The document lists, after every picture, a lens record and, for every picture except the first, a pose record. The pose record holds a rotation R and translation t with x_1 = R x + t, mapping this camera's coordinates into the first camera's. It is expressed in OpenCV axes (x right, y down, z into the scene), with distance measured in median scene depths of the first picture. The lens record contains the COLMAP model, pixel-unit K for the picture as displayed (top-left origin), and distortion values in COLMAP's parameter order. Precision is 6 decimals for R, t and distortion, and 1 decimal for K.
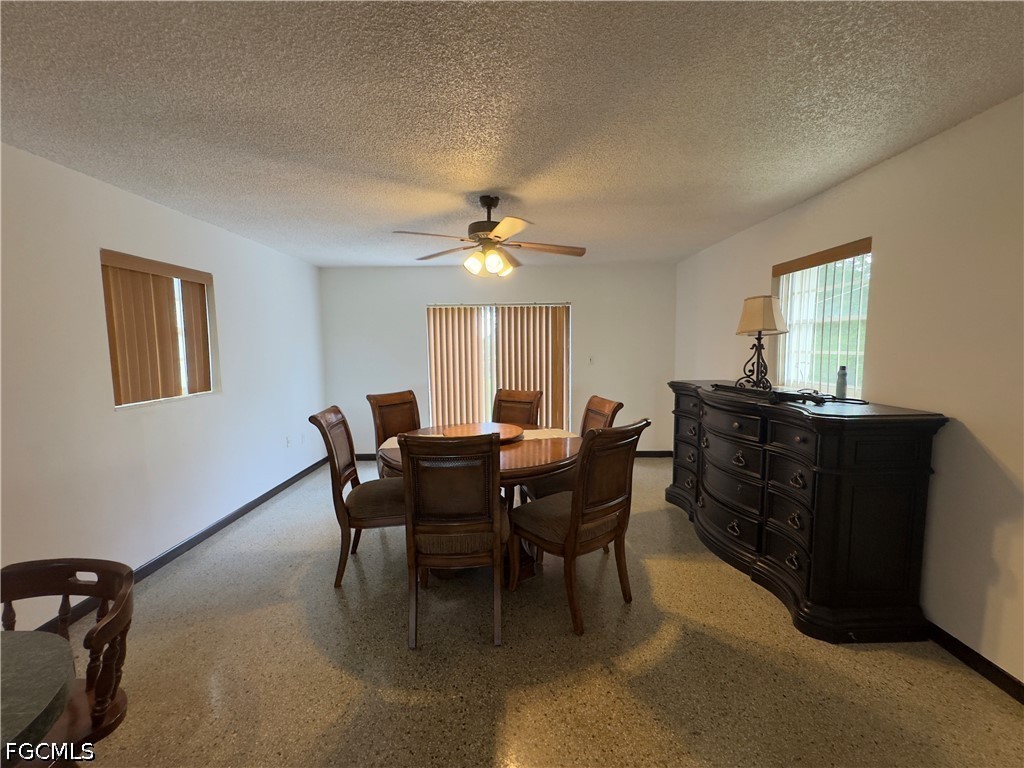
lens RADIAL K [[409.0, 0, 516.5], [0, 409.0, 382.5], [0, 0, 1]] dist [-0.002959, -0.000738]
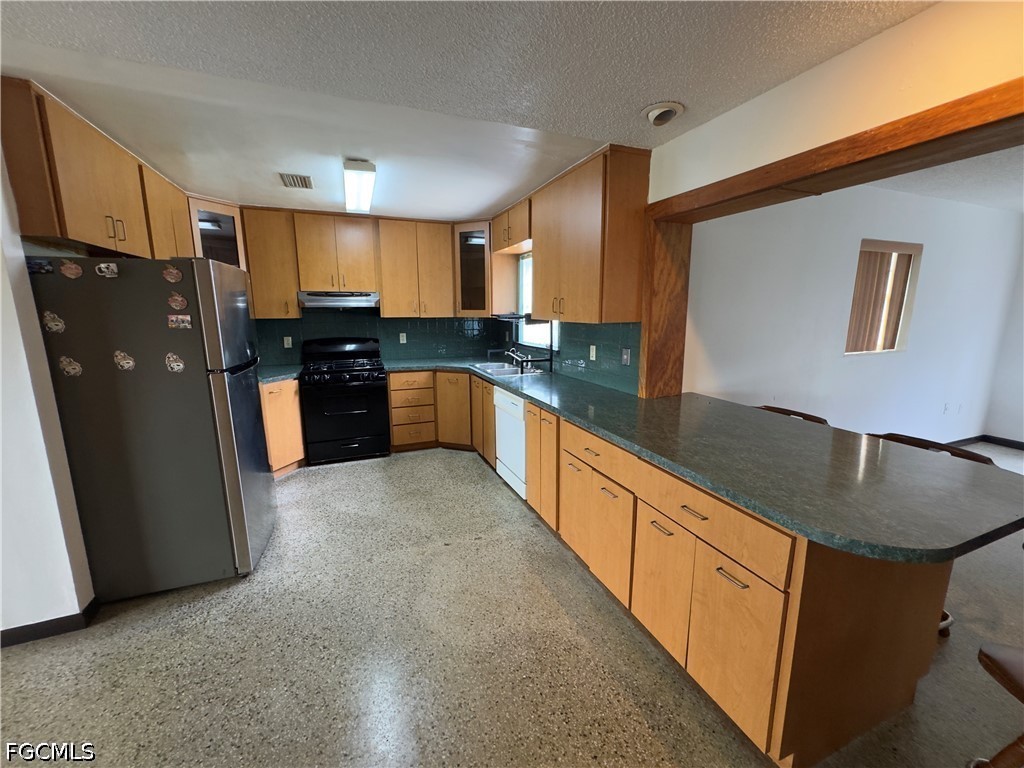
lens RADIAL K [[409.0, 0, 510.0], [0, 409.0, 383.6], [0, 0, 1]] dist [-0.002959, -0.000738]
pose [[0.384713, 0.175980, -0.906105, -0.114516], [-0.082478, 0.984285, 0.156145, 0.030524], [0.919344, 0.014663, 0.393182, -0.514268]]
